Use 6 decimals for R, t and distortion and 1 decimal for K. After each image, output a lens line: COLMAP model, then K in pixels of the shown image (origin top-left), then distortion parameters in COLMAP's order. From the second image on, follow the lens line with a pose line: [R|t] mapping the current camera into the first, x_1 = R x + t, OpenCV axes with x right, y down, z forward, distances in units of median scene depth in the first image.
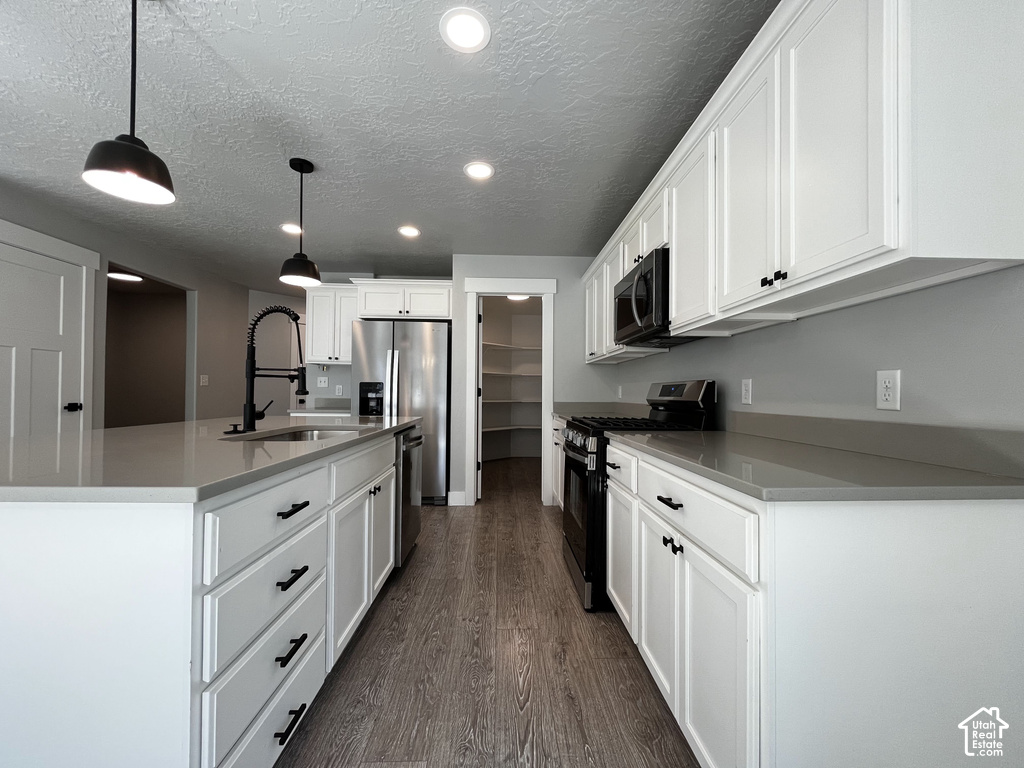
lens RADIAL K [[415.7, 0, 513.6], [0, 415.7, 388.3], [0, 0, 1]] dist [0.002912, 0.000001]
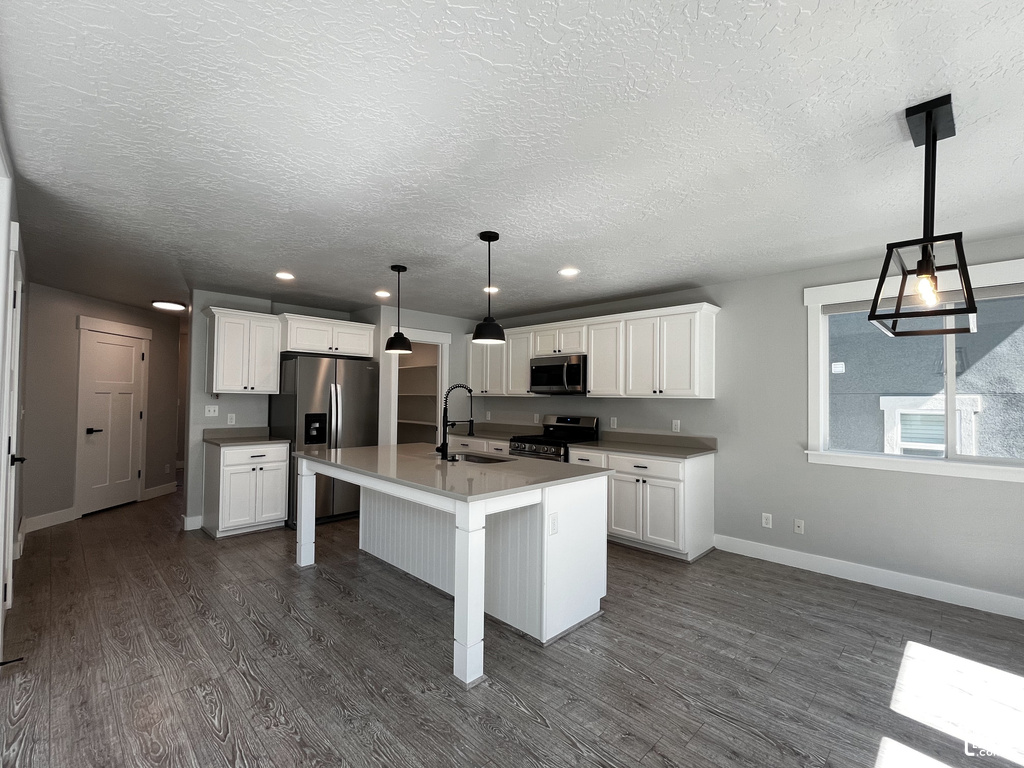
lens RADIAL K [[461.4, 0, 512.7], [0, 461.4, 386.5], [0, 0, 1]] dist [0.001454, 0.000146]
pose [[0.731288, 0.014775, 0.681909, -1.260862], [-0.012509, 0.999888, -0.008251, -0.130283], [-0.681954, -0.002496, 0.731391, -0.390853]]
